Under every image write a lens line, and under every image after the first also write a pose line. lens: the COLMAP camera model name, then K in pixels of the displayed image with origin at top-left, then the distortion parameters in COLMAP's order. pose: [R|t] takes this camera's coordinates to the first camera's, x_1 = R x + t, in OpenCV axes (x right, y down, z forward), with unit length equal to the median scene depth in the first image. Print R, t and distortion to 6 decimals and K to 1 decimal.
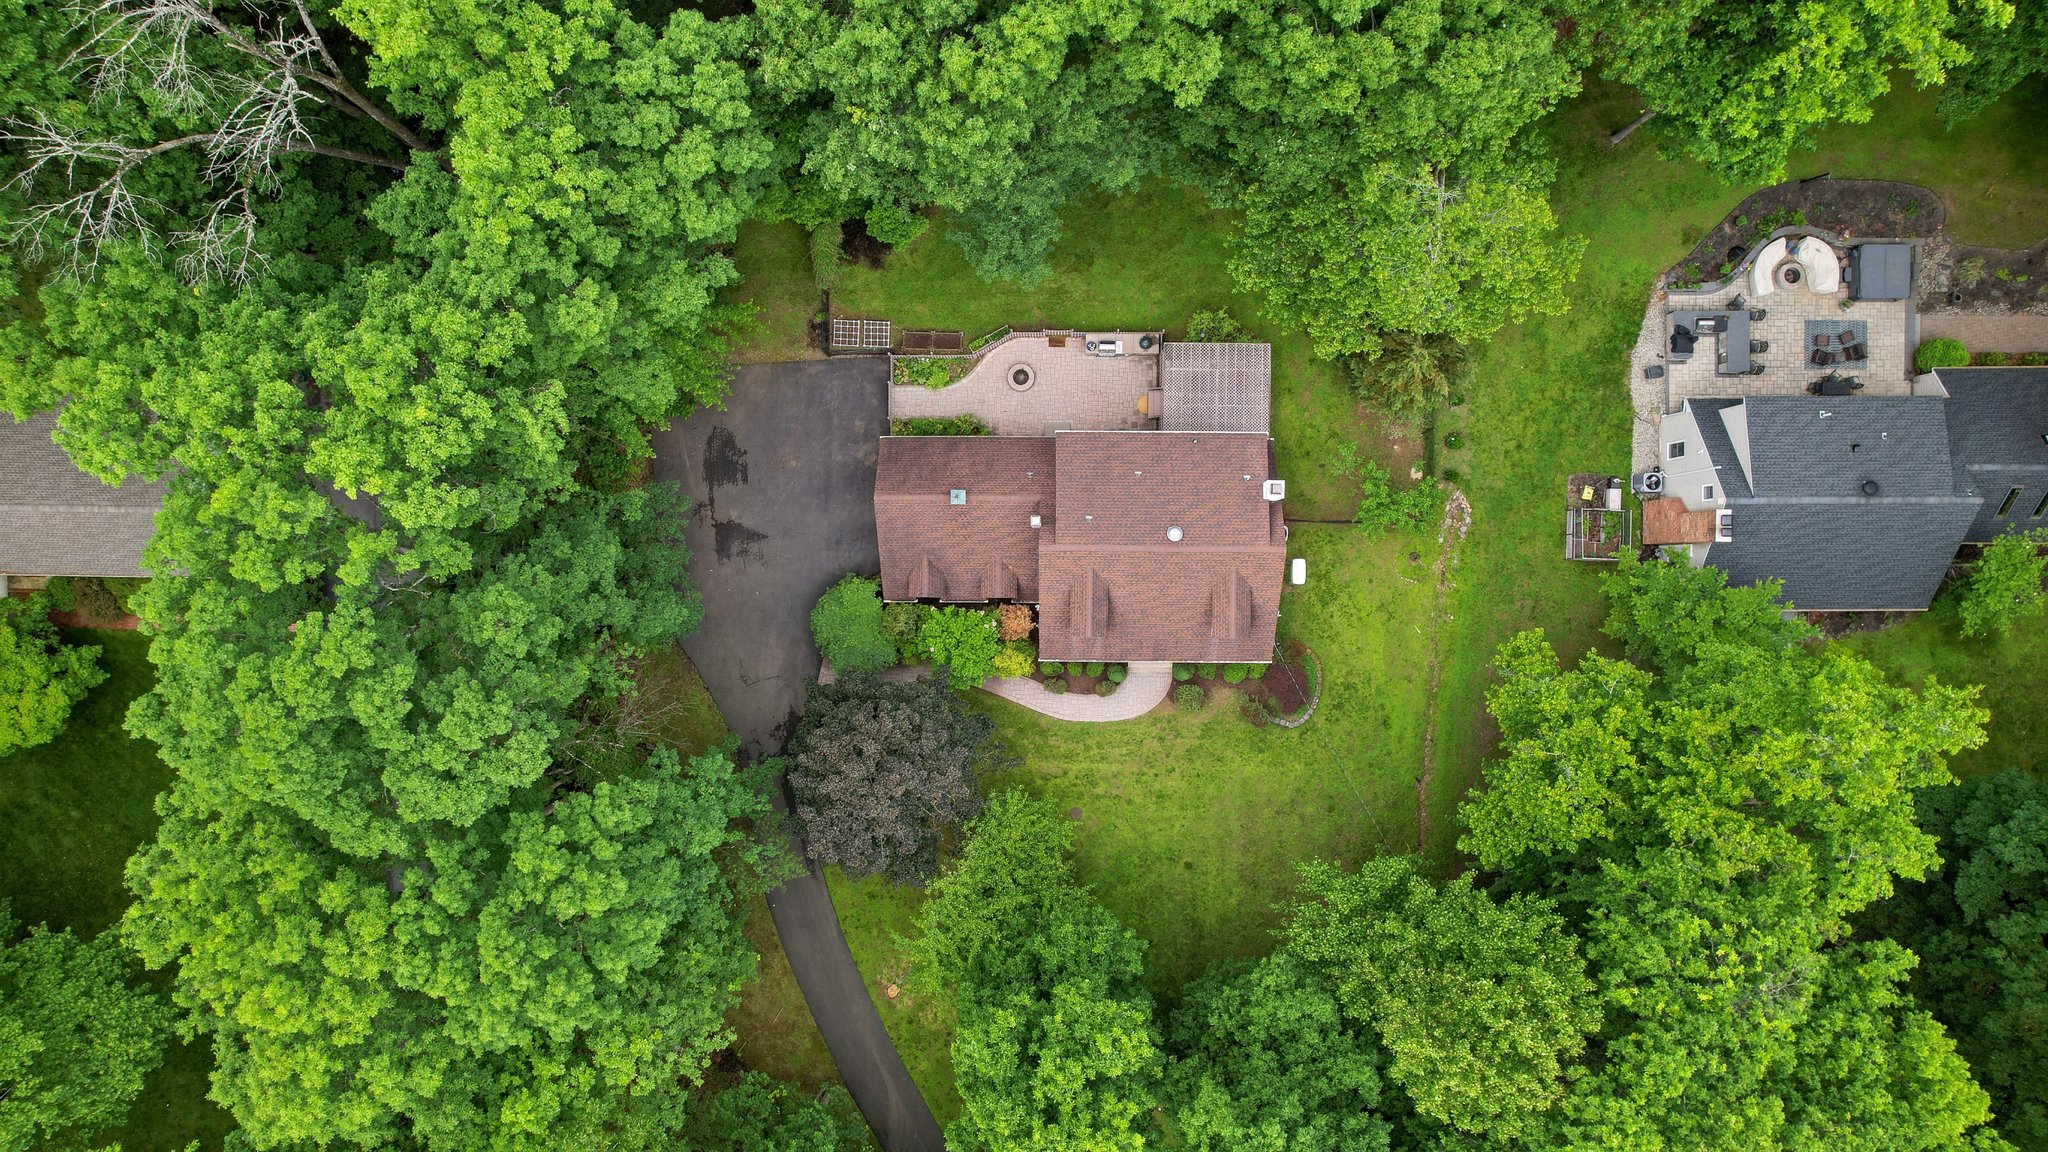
lens RADIAL K [[1359.9, 0, 1029.8], [0, 1359.9, 581.7], [0, 0, 1]] dist [-0.025618, 0.000430]
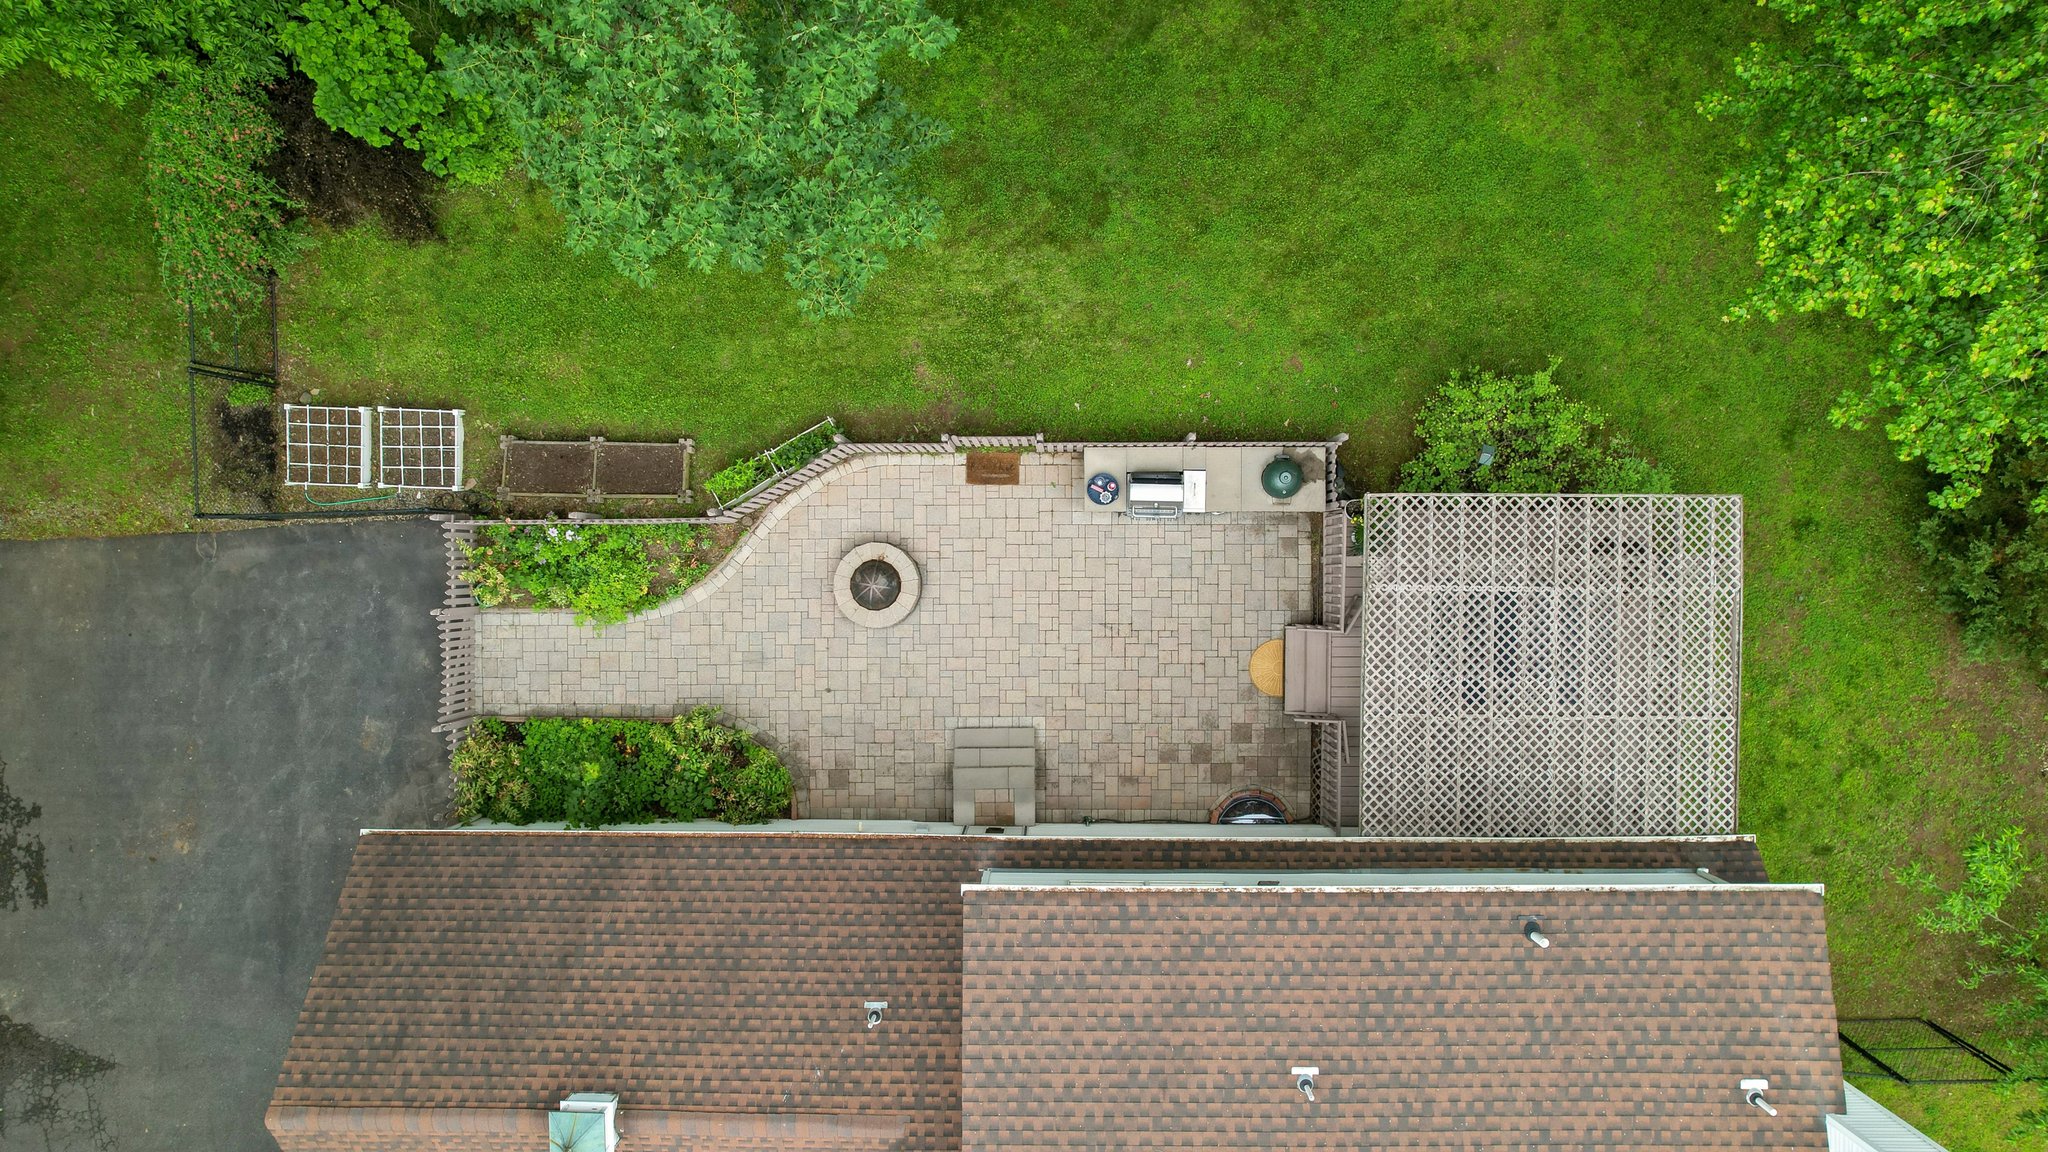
lens RADIAL K [[1359.9, 0, 1018.0], [0, 1359.9, 570.2], [0, 0, 1]] dist [-0.025618, 0.000430]
pose [[0.999954, -0.003801, -0.008824, 0.028647], [0.003725, 0.999955, -0.008682, -0.151106], [0.008857, 0.008649, 0.999923, 0.689443]]
